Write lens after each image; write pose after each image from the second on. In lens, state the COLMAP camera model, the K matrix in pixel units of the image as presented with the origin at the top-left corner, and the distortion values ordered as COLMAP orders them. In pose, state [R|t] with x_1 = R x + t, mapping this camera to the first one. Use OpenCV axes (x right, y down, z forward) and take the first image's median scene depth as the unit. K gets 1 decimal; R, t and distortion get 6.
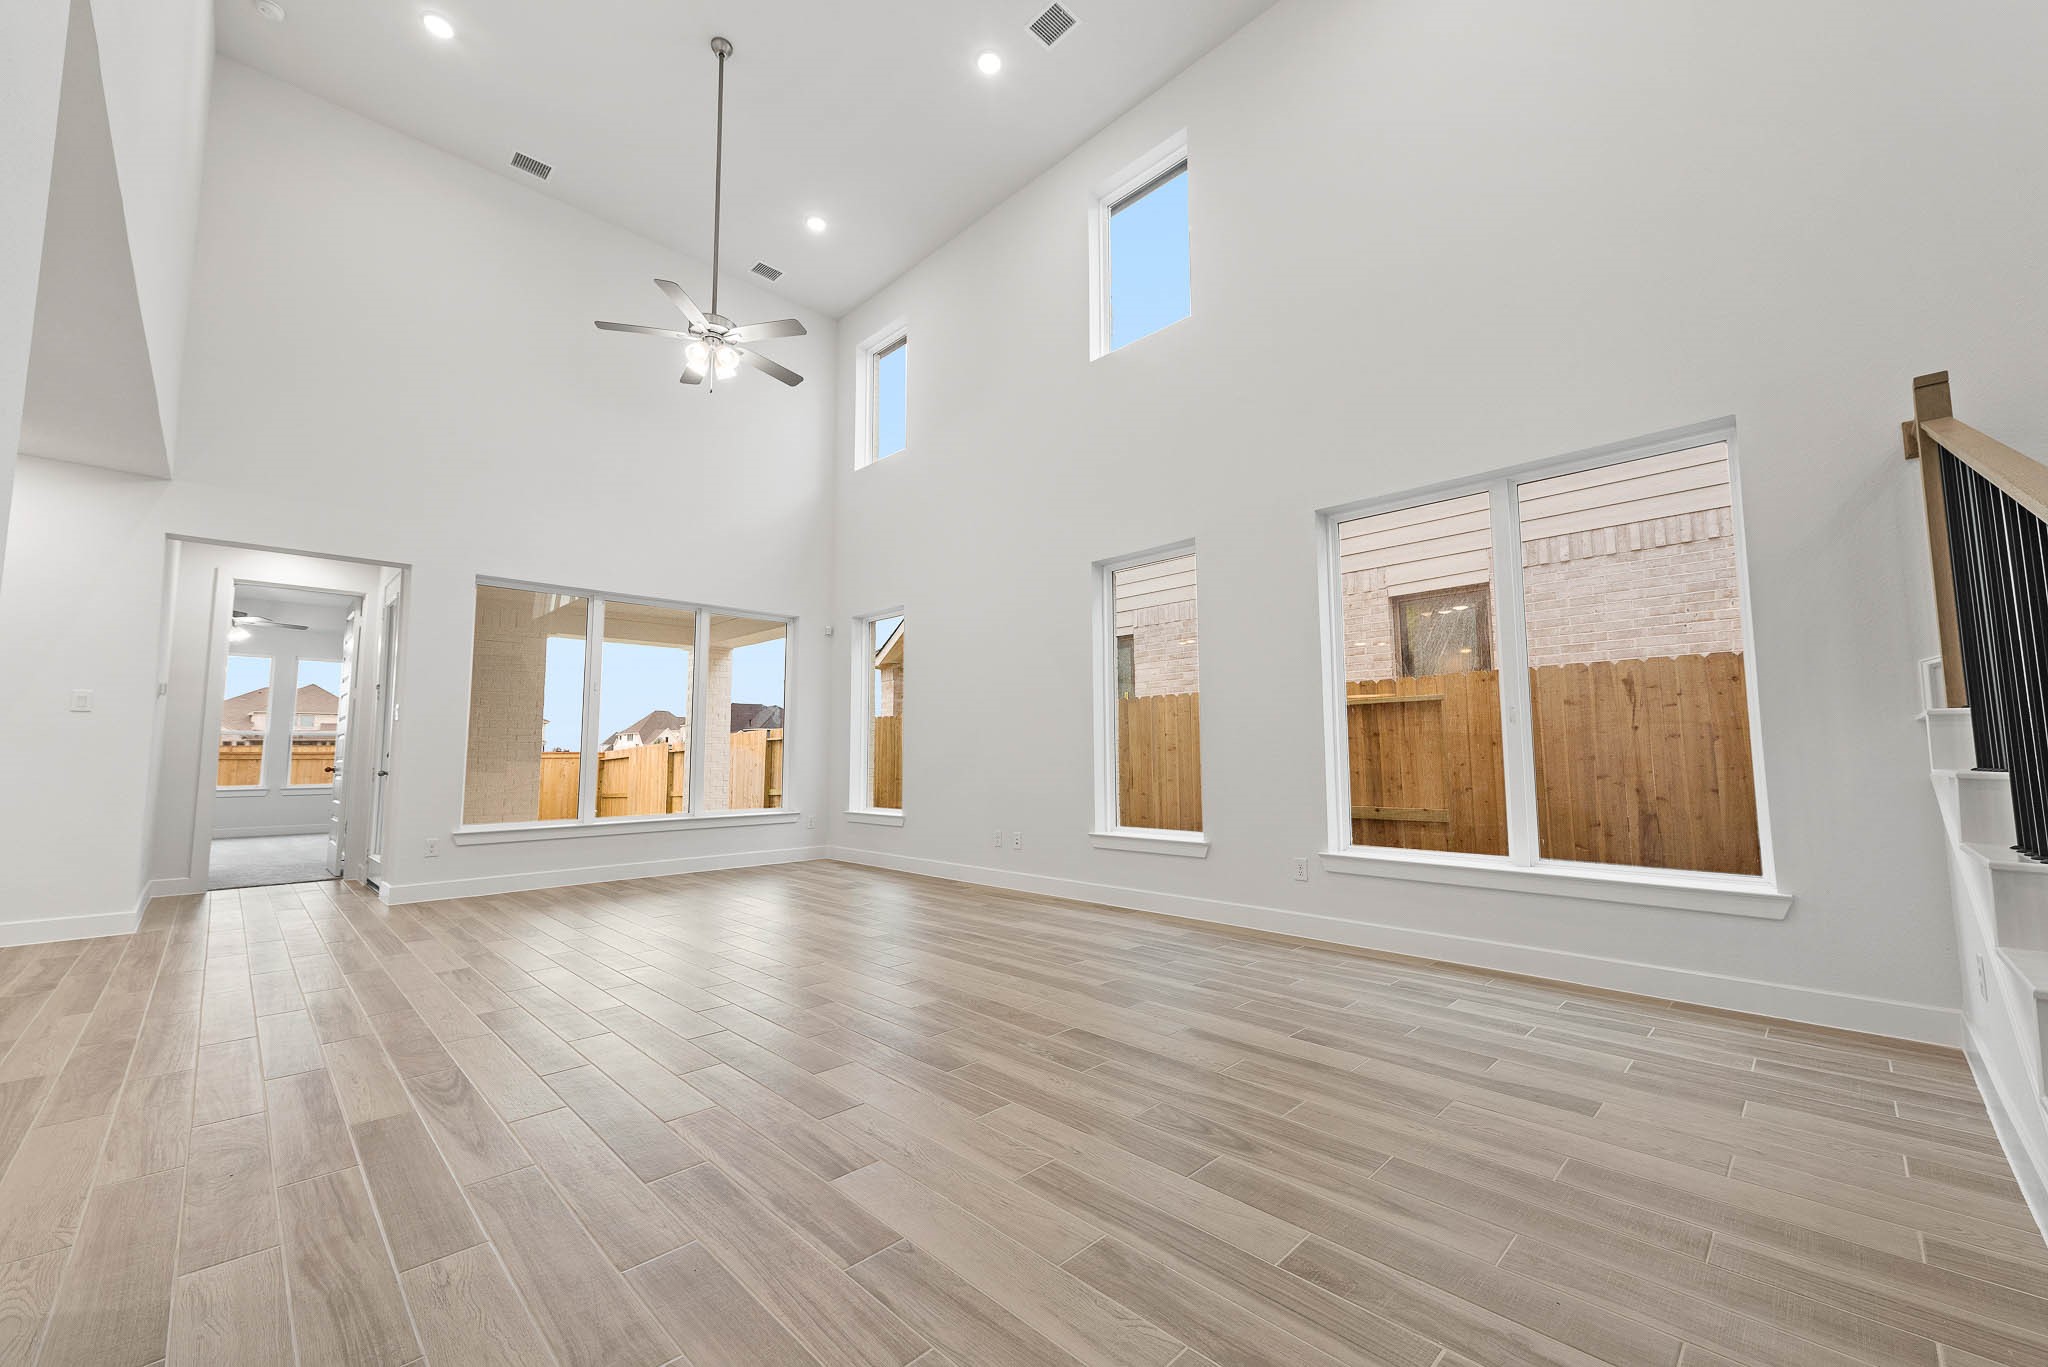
lens RADIAL K [[804.9, 0, 1021.8], [0, 804.9, 688.3], [0, 0, 1]] dist [0.015949, -0.002903]
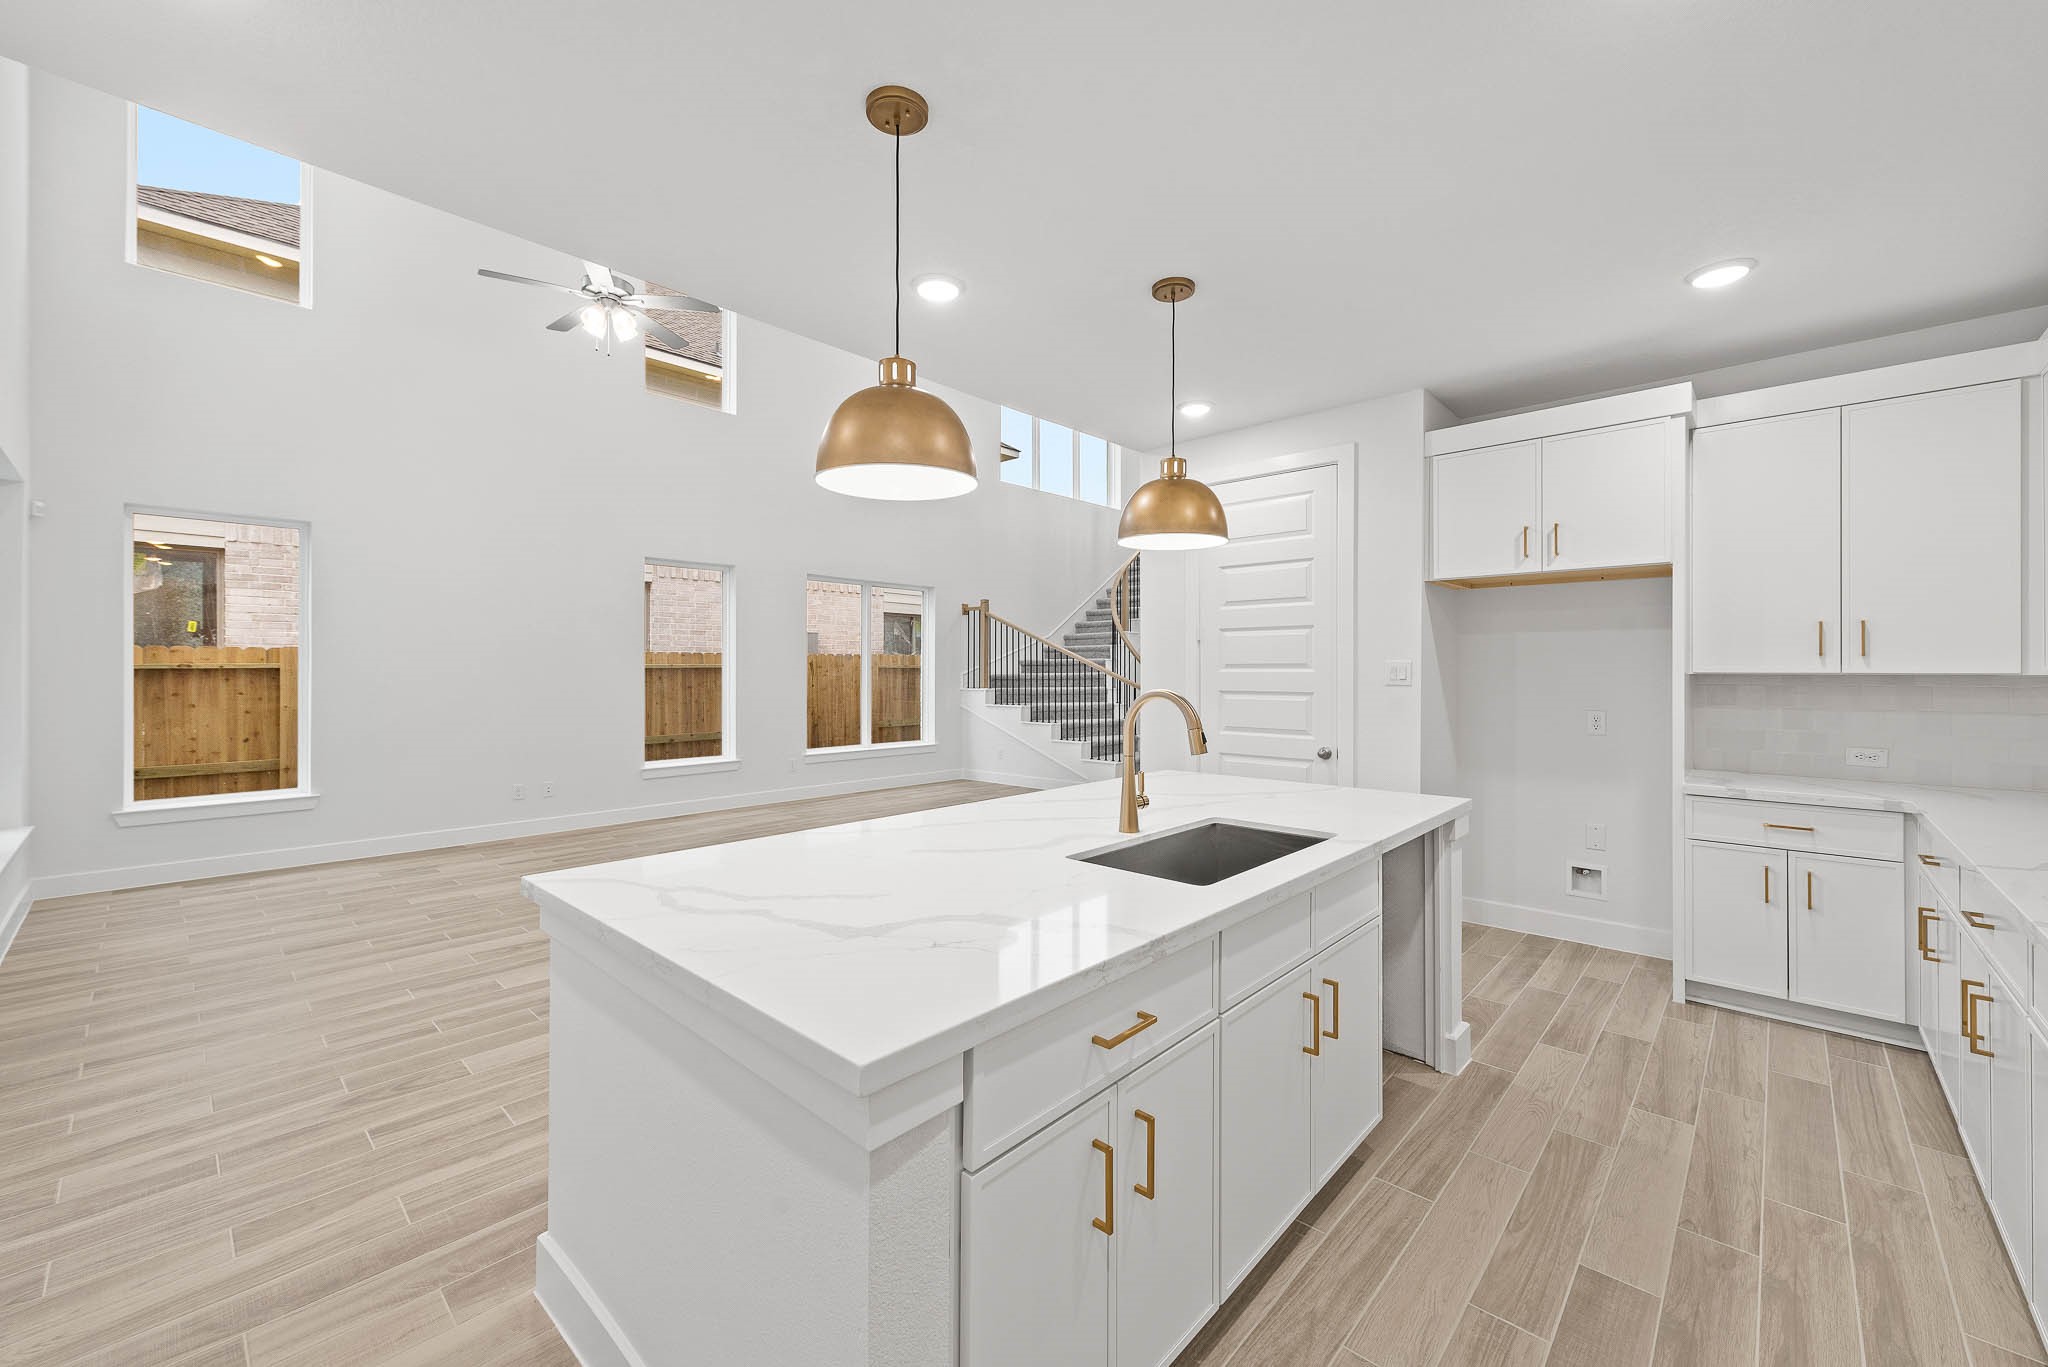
lens RADIAL K [[802.4, 0, 1027.3], [0, 802.4, 680.5], [0, 0, 1]] dist [0.010592, -0.002911]
pose [[-0.044531, -0.008664, 0.998970, -1.095506], [-0.090593, 0.995877, 0.004599, -0.022614], [-0.994892, -0.090295, -0.045132, 0.390431]]
